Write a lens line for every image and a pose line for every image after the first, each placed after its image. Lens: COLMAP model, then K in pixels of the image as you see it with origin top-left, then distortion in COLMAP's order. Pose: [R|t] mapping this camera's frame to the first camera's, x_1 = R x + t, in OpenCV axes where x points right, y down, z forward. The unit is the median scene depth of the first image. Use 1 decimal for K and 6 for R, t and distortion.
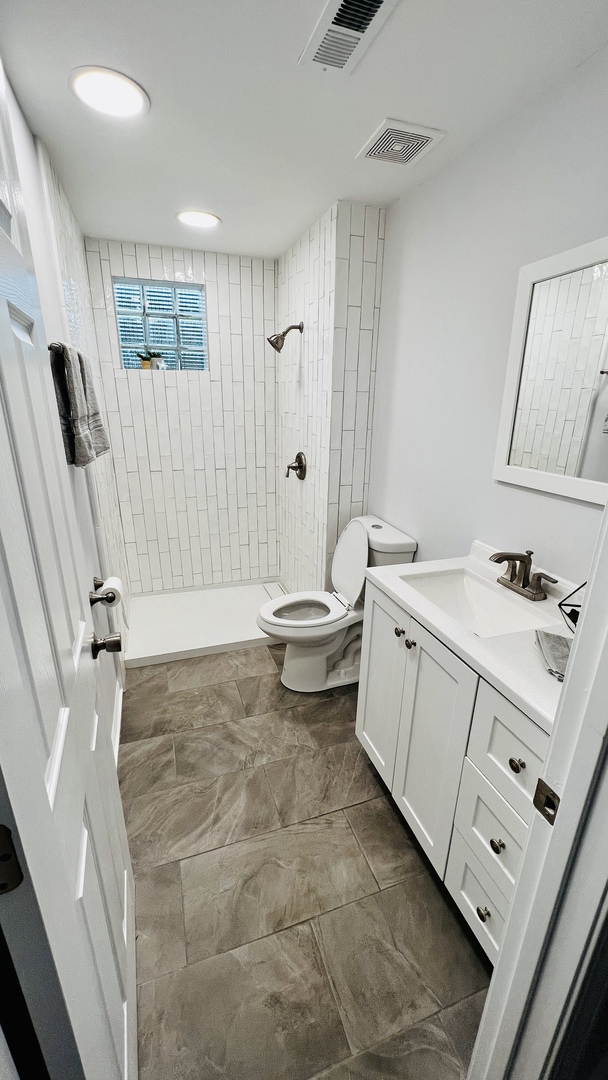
lens RADIAL K [[429.5, 0, 303.4], [0, 429.5, 540.4], [0, 0, 1]] dist [0.000748, 0.000082]
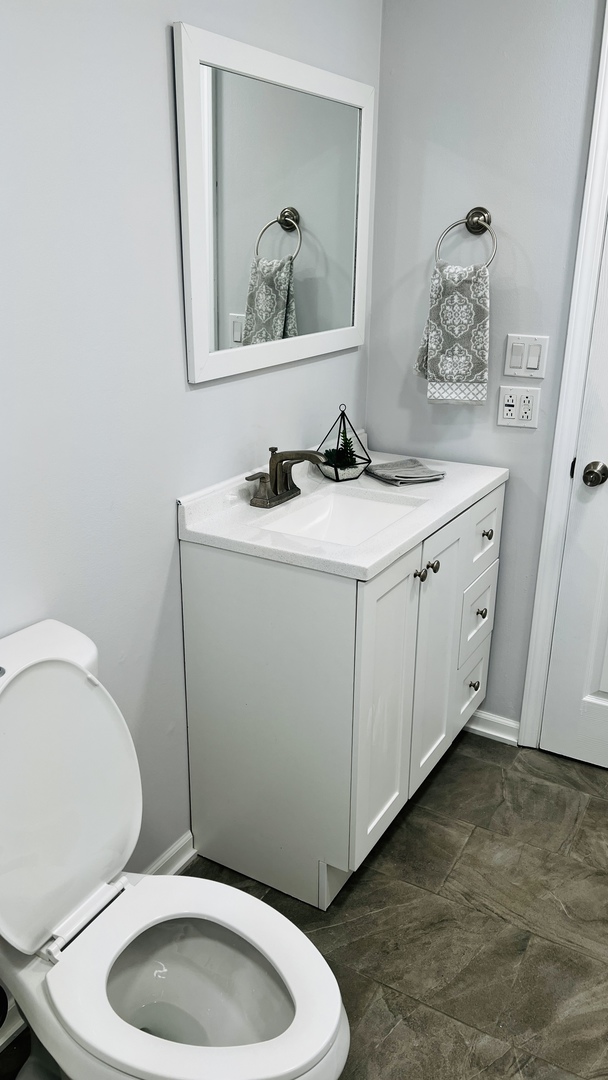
lens RADIAL K [[819.8, 0, 305.5], [0, 819.8, 537.6], [0, 0, 1]] dist [0.027061, -0.008320]
pose [[-0.652955, -0.274749, 0.705806, -0.525330], [0.229384, 0.816383, 0.530001, -0.532108], [-0.721826, 0.507967, -0.470039, 1.506732]]
